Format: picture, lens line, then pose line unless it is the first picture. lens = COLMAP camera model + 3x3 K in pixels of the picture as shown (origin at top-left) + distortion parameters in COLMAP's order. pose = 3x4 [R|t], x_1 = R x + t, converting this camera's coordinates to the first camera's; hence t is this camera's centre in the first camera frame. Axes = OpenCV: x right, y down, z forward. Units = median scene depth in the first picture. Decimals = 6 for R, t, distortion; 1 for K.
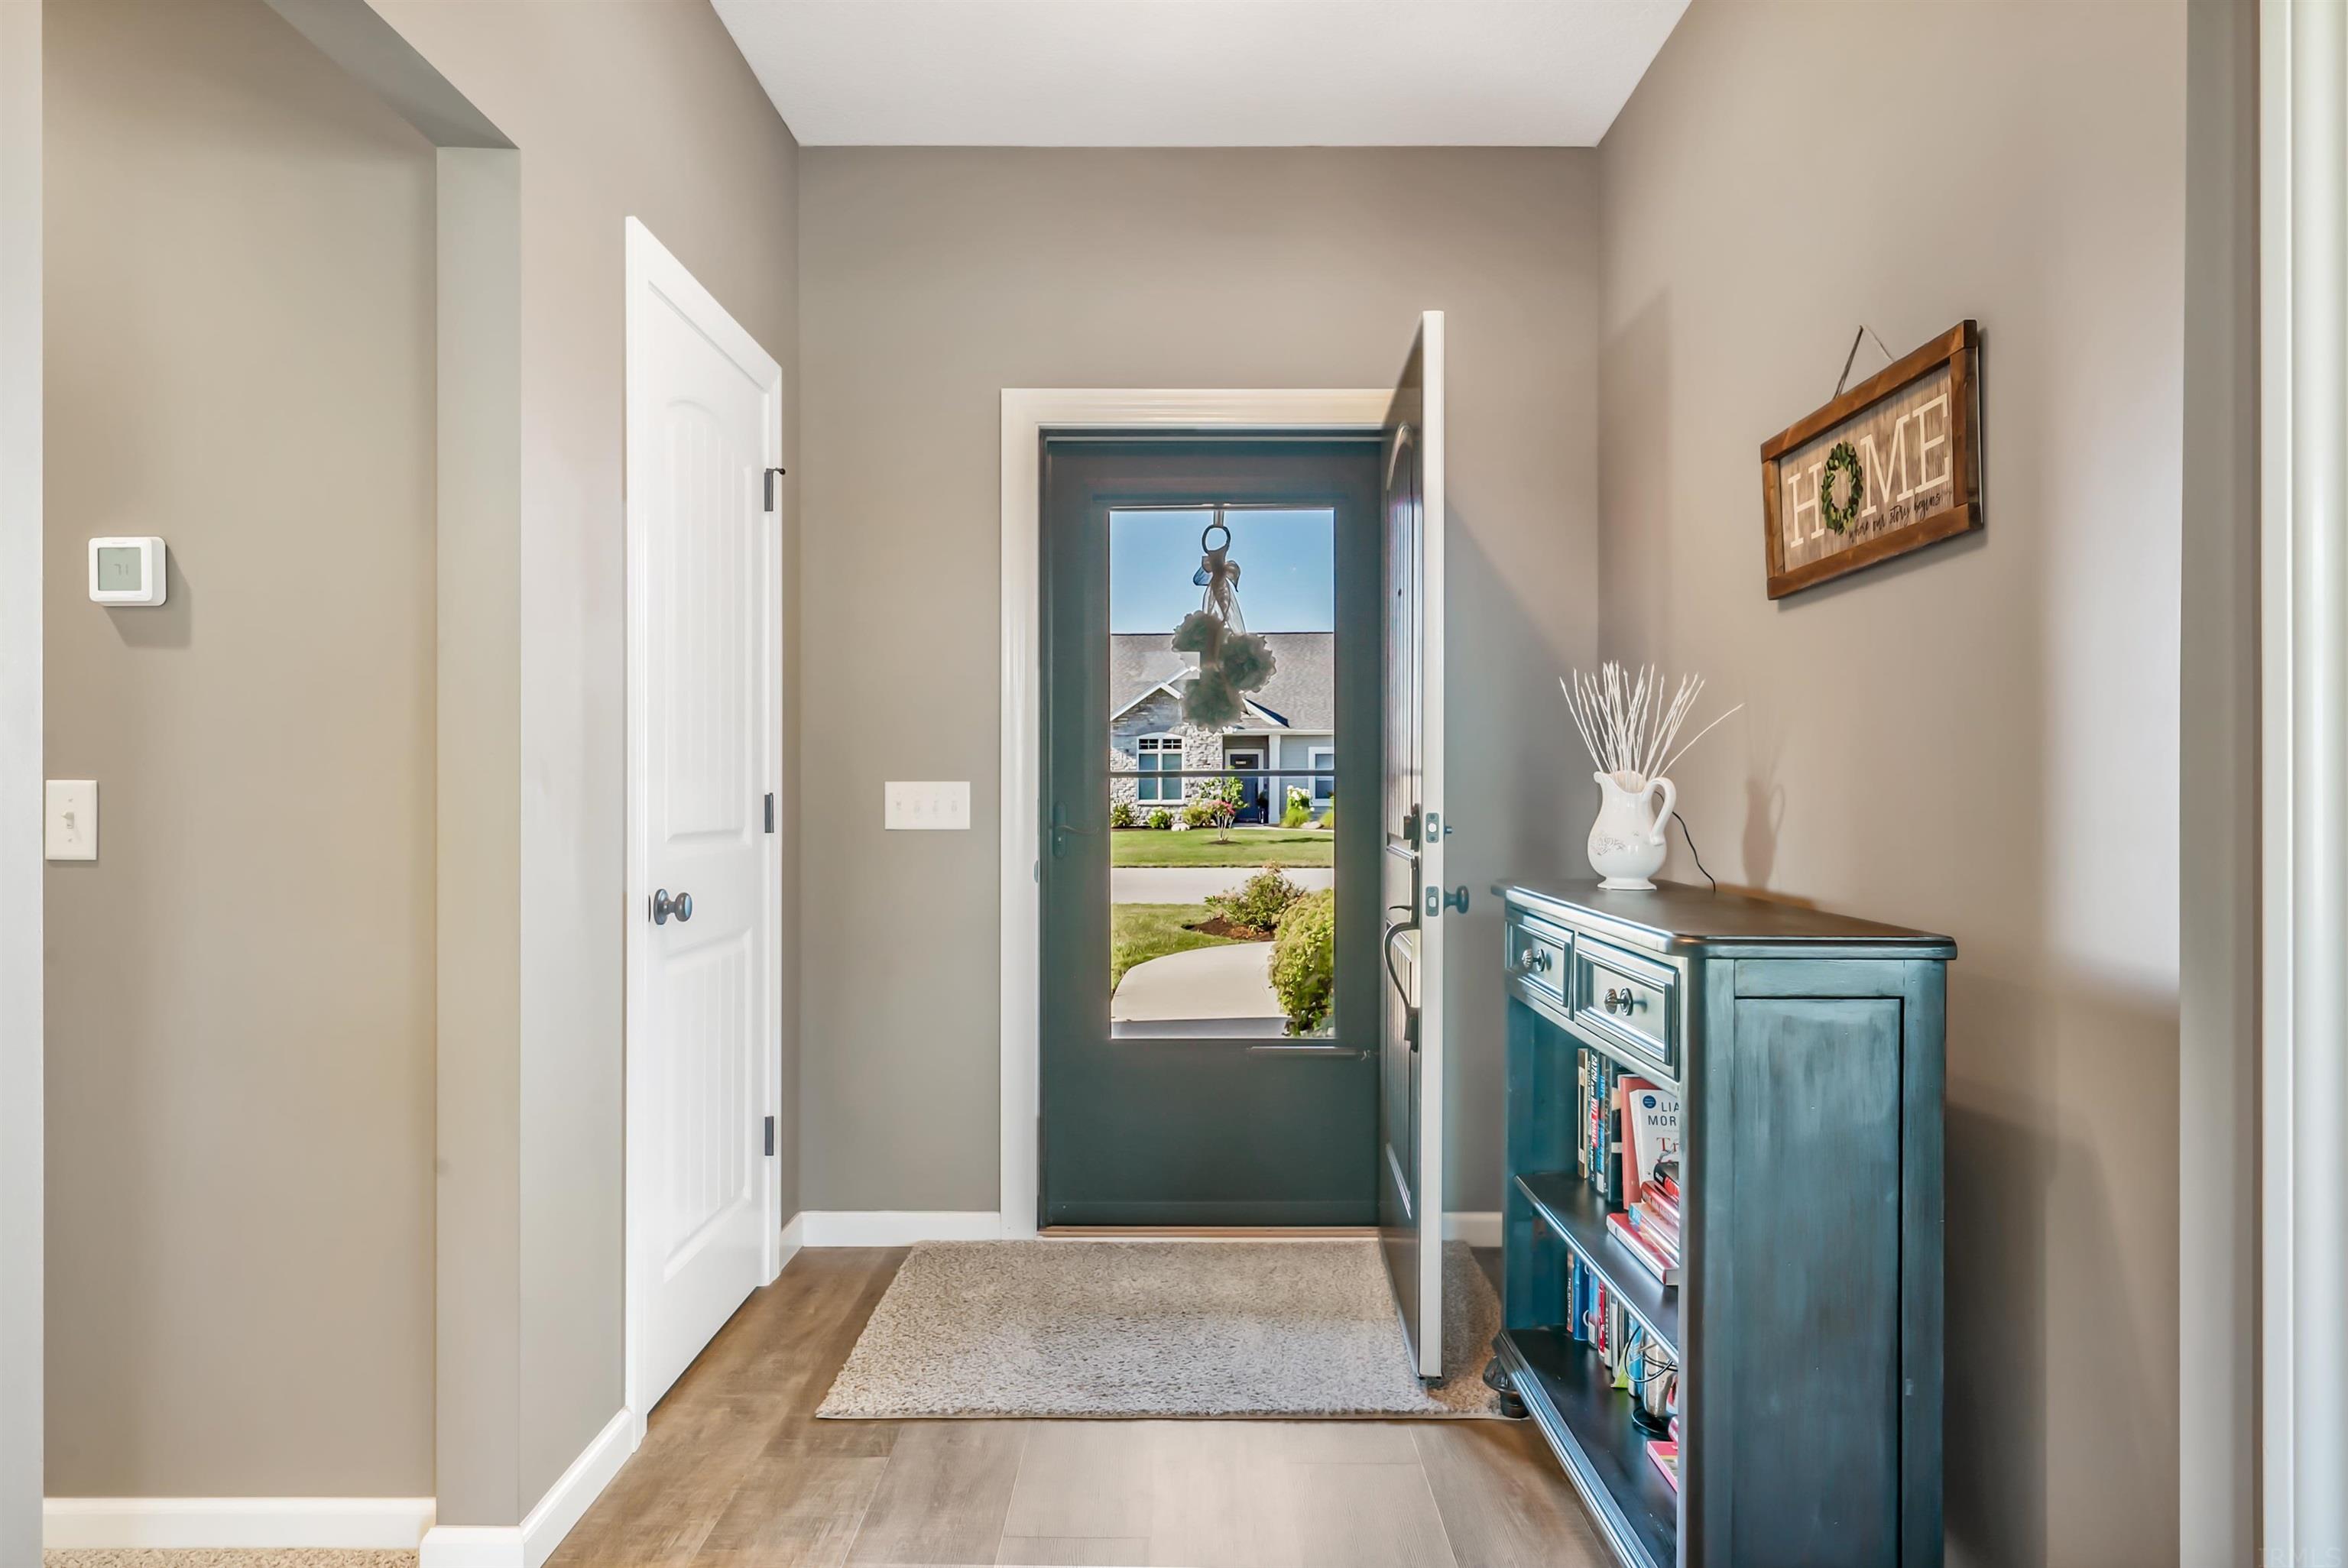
lens RADIAL K [[1469.6, 0, 1172.1], [0, 1469.6, 788.8], [0, 0, 1]] dist [0.021951, 0.000267]
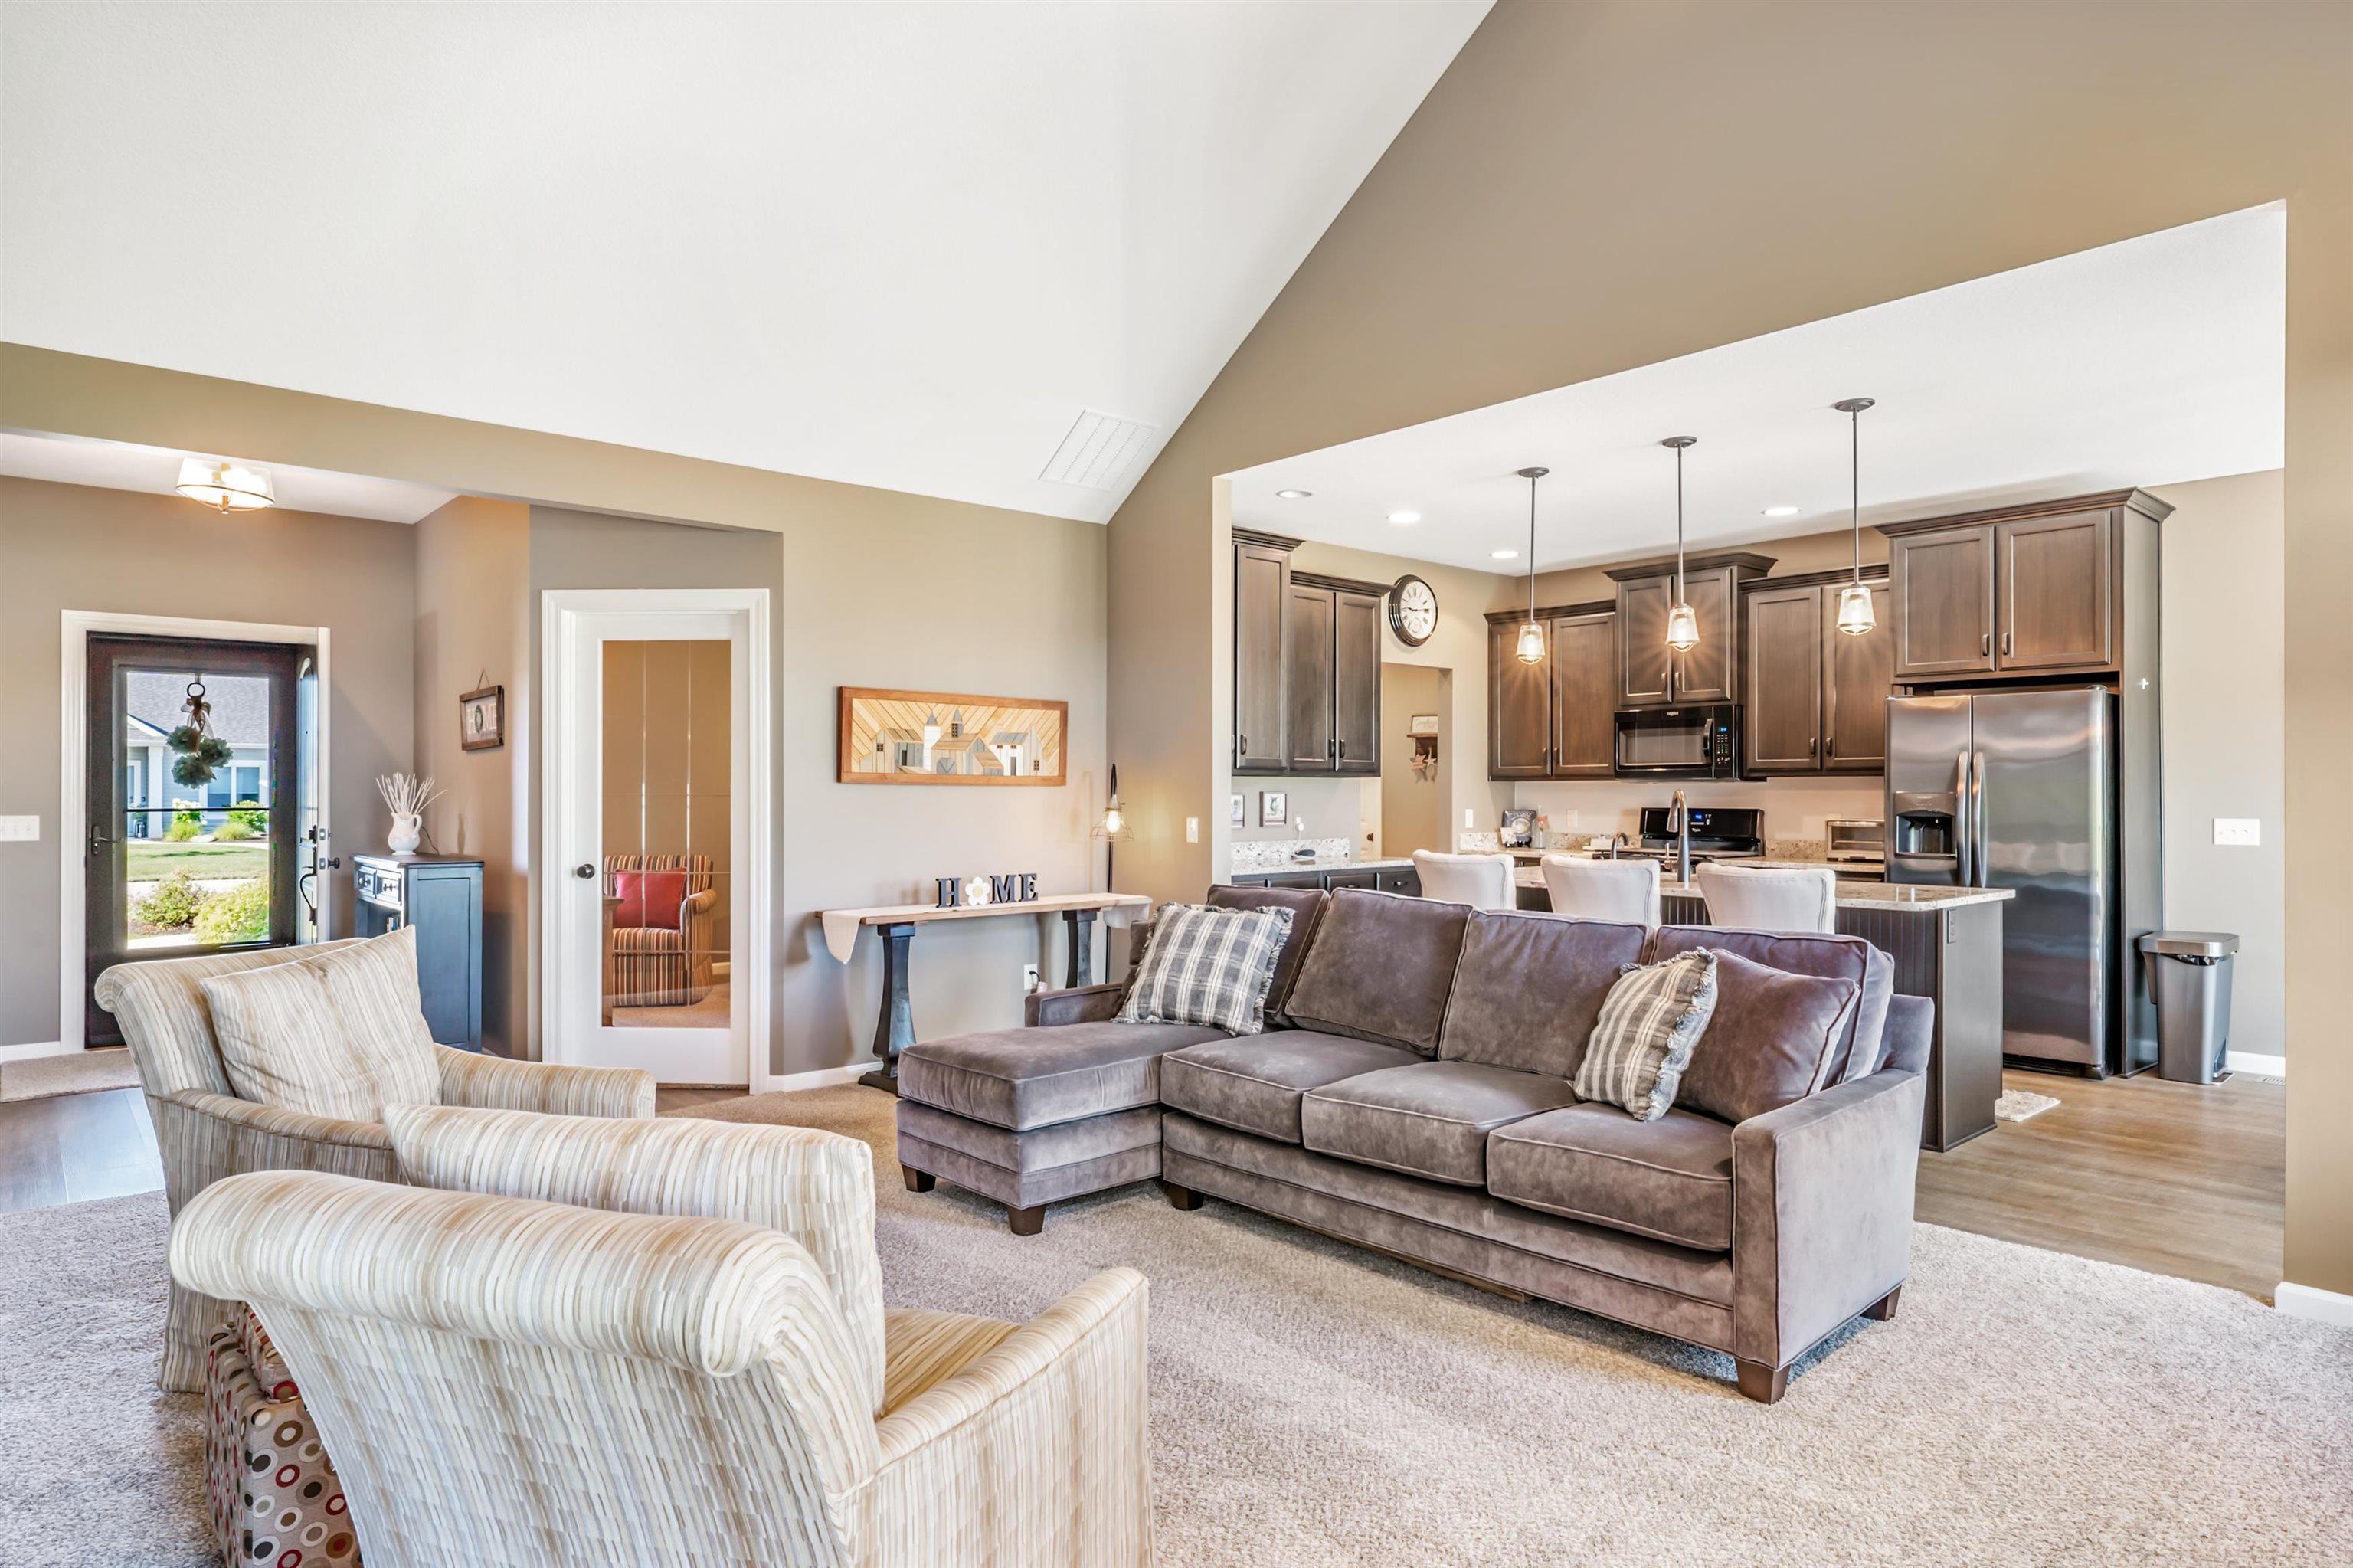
lens RADIAL K [[1310.4, 0, 1187.0], [0, 1310.4, 791.5], [0, 0, 1]] dist [-0.005596, -0.000181]
pose [[0.735220, 0.001468, 0.677827, -0.185142], [0.001639, 0.999991, -0.003943, -0.025943], [-0.677826, 0.004009, 0.735211, -1.215218]]
